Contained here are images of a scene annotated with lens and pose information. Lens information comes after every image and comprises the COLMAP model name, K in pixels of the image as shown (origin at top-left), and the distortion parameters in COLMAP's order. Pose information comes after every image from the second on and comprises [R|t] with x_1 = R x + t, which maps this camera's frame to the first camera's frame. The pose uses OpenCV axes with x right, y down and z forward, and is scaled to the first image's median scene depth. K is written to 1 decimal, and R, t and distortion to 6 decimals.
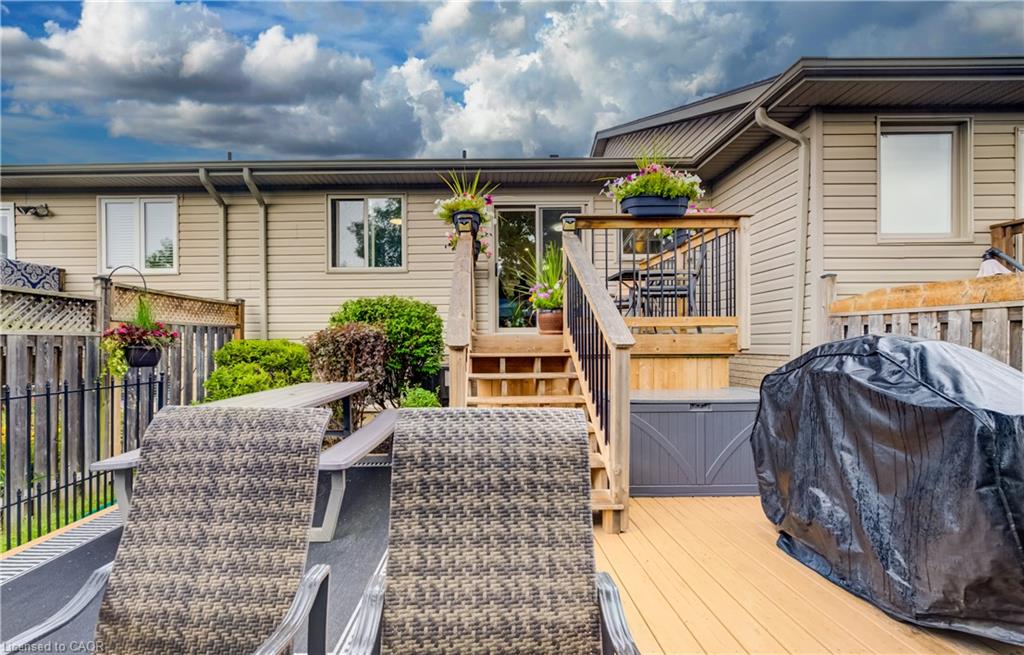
lens RADIAL K [[424.3, 0, 511.8], [0, 424.3, 336.1], [0, 0, 1]] dist [-0.001107, 0.000125]
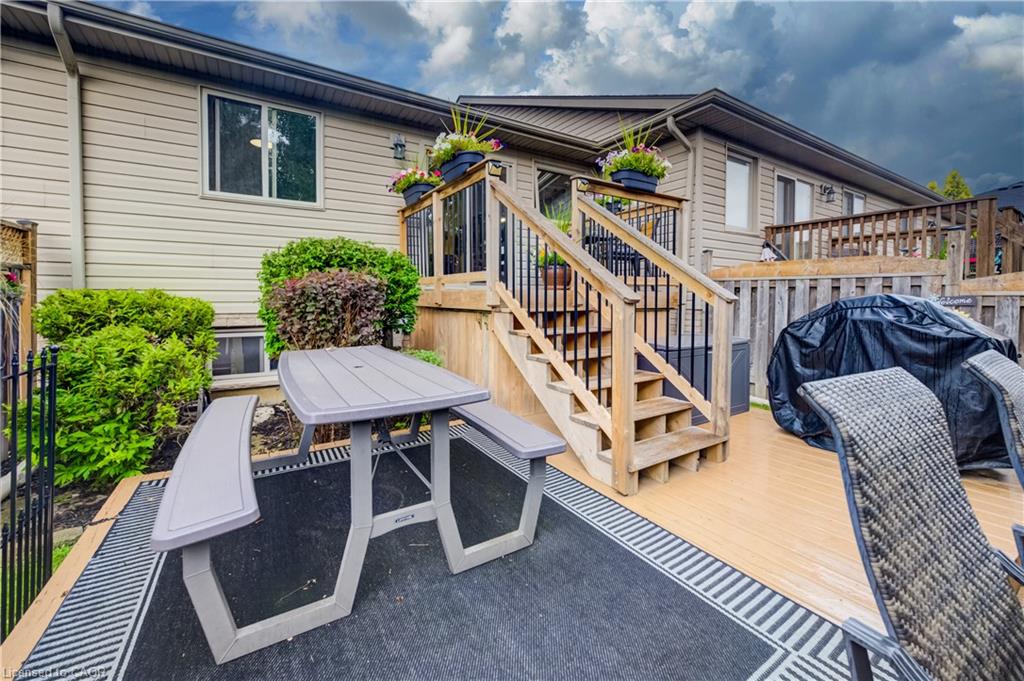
lens RADIAL K [[402.0, 0, 503.5], [0, 402.0, 300.2], [0, 0, 1]] dist [-0.006213, 0.001271]
pose [[0.853509, 0.005790, 0.521046, -0.490229], [-0.014390, 0.999819, 0.012462, 0.010421], [-0.520879, -0.018134, 0.853438, 0.224112]]
